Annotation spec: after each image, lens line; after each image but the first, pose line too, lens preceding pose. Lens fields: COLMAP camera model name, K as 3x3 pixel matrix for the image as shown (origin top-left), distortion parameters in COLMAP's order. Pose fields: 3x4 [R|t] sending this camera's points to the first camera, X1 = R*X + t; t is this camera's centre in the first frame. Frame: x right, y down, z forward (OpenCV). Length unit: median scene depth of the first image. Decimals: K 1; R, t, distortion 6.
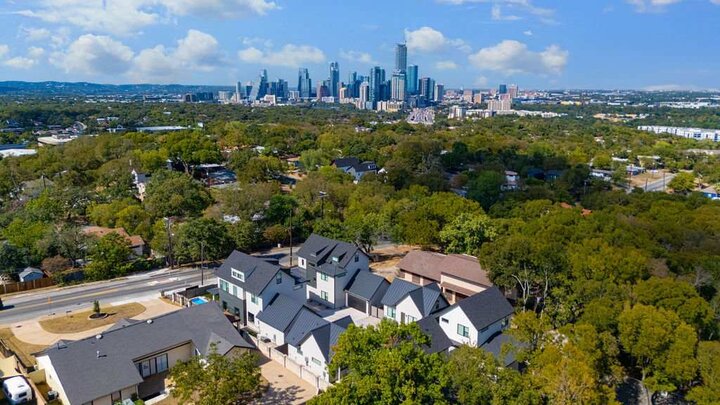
lens RADIAL K [[514.5, 0, 360.0], [0, 514.5, 202.5], [0, 0, 1]] dist [0.055874, 0.000500]
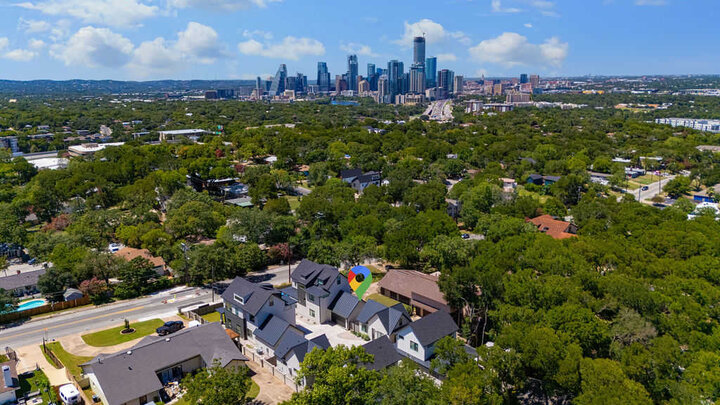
lens RADIAL K [[514.5, 0, 360.0], [0, 514.5, 202.5], [0, 0, 1]] dist [0.055874, 0.000500]
pose [[0.999087, -0.013500, -0.040540, 0.013346], [0.014068, 0.999806, 0.013751, -0.012904], [0.040346, -0.014309, 0.999083, -0.027040]]
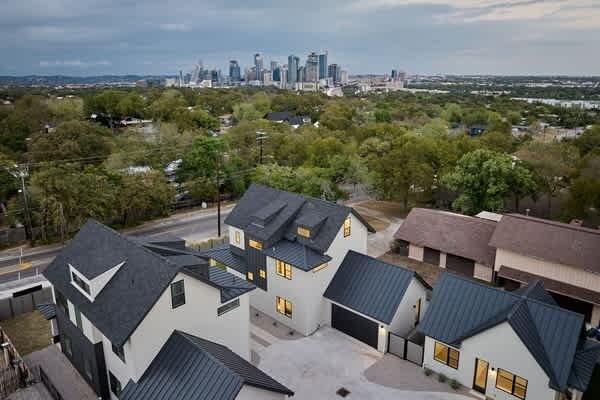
lens RADIAL K [[409.5, 0, 300.0], [0, 409.5, 200.0], [0, 0, 1]] dist [-0.032639, -0.000257]
pose [[0.998847, -0.023846, 0.041662, -0.009550], [0.020396, 0.996477, 0.081347, 0.006774], [-0.043455, -0.080404, 0.995815, 0.087791]]
